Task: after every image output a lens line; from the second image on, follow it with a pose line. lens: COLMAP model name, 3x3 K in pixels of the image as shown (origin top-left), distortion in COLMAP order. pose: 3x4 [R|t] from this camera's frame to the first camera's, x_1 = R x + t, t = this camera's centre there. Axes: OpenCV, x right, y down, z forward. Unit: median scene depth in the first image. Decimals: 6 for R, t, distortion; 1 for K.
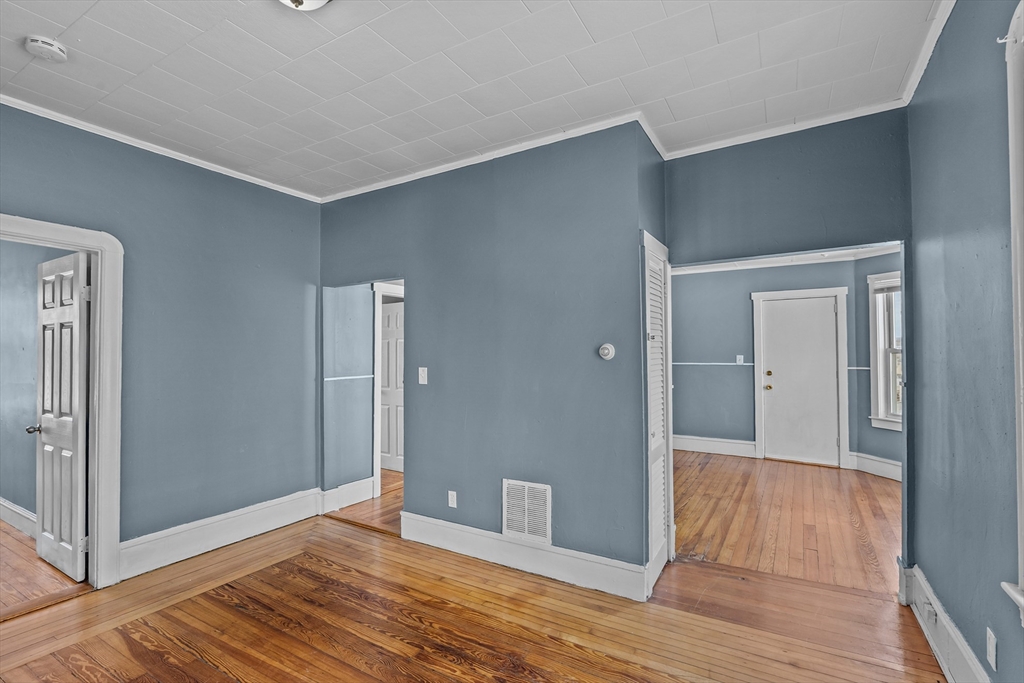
lens RADIAL K [[478.9, 0, 506.6], [0, 478.9, 343.4], [0, 0, 1]] dist [0.000547, 0.000025]
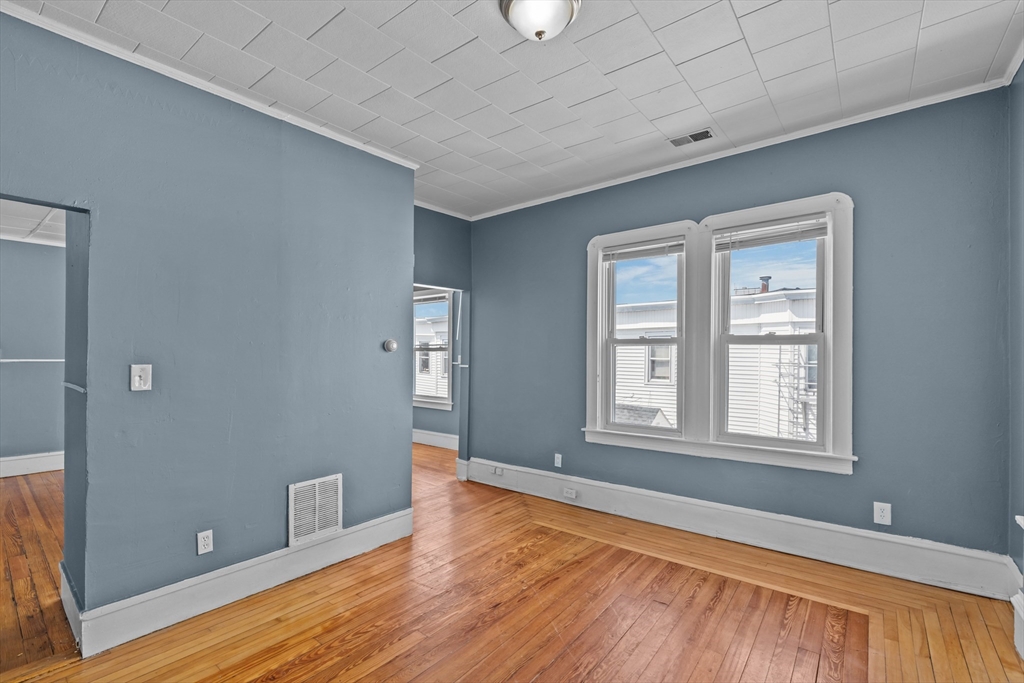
lens RADIAL K [[466.0, 0, 511.6], [0, 466.0, 348.9], [0, 0, 1]] dist [-0.003885, 0.000008]
pose [[0.132859, 0.008106, 0.991102, -0.860993], [-0.026366, 0.999642, -0.004641, 0.023172], [-0.990784, -0.025515, 0.133025, 0.508075]]
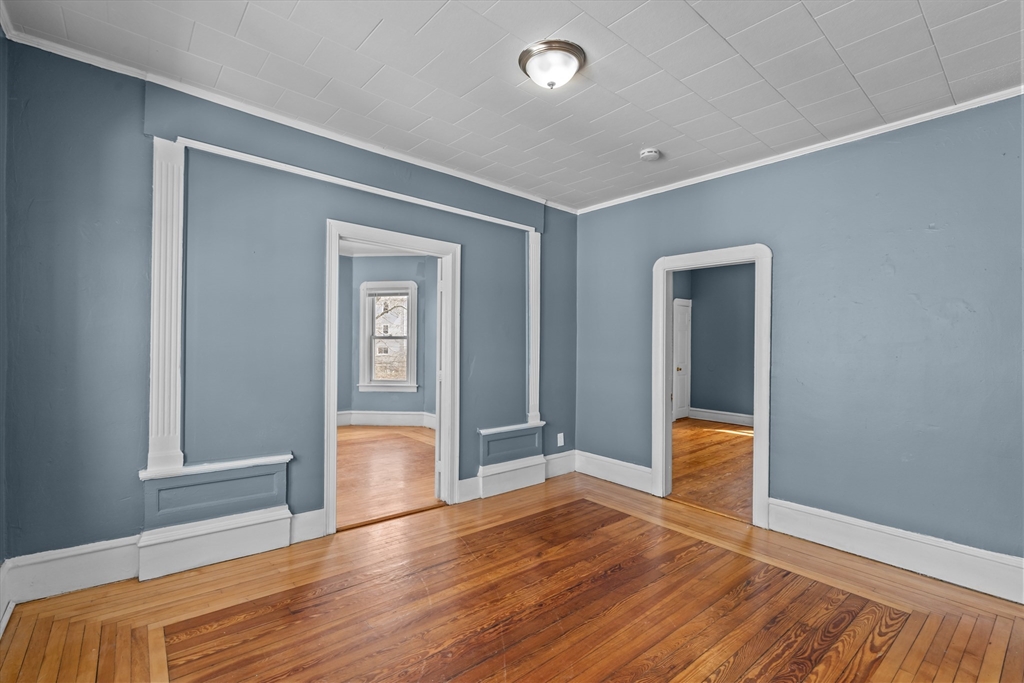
lens RADIAL K [[466.0, 0, 511.6], [0, 466.0, 348.9], [0, 0, 1]] dist [-0.003885, 0.000008]
pose [[-0.337335, 0.006746, -0.941360, 0.489284], [0.010114, 0.999943, 0.003541, 0.029661], [0.941330, -0.008327, -0.337384, 0.751191]]
